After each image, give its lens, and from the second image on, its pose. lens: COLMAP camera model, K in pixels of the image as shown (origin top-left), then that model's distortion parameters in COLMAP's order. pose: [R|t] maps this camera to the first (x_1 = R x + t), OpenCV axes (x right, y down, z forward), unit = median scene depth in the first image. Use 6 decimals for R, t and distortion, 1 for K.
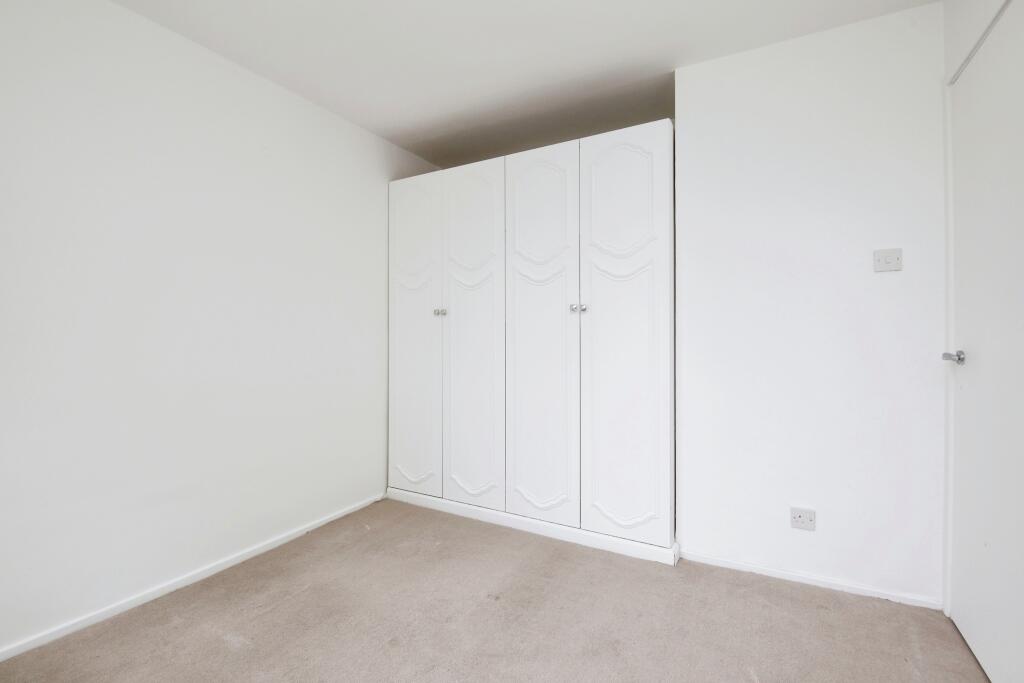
lens RADIAL K [[449.3, 0, 514.6], [0, 449.3, 339.0], [0, 0, 1]] dist [-0.012508, -0.003364]
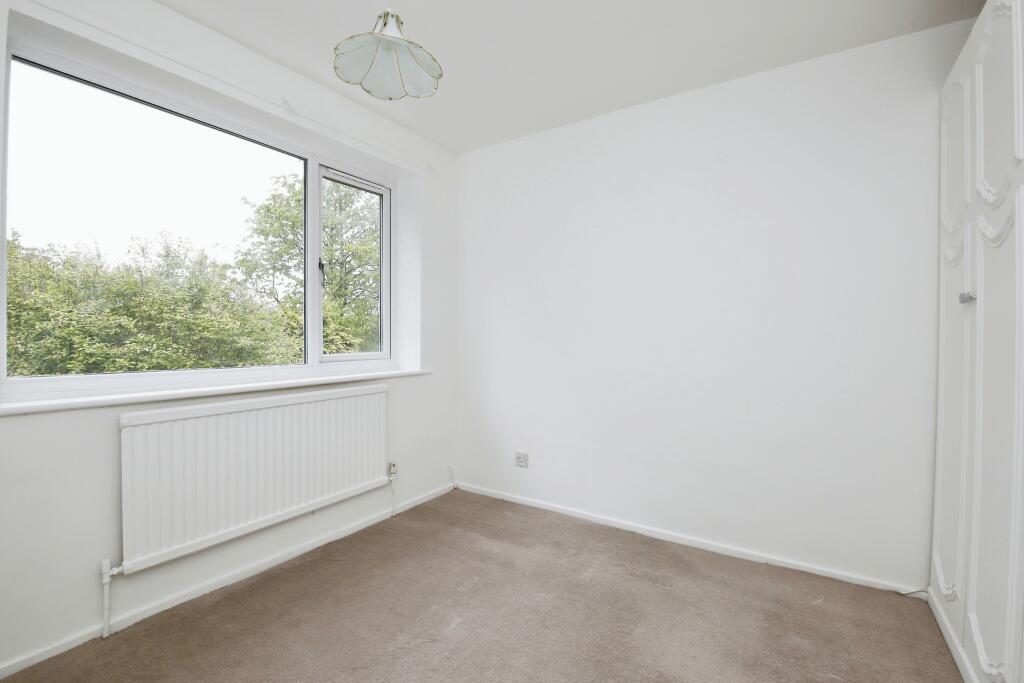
lens RADIAL K [[449.3, 0, 510.1], [0, 449.3, 341.2], [0, 0, 1]] dist [-0.012508, -0.003364]
pose [[-0.069893, 0.022994, -0.997289, 0.489852], [-0.010466, 0.999662, 0.023782, -0.024502], [0.997500, 0.012100, -0.069628, 0.609921]]
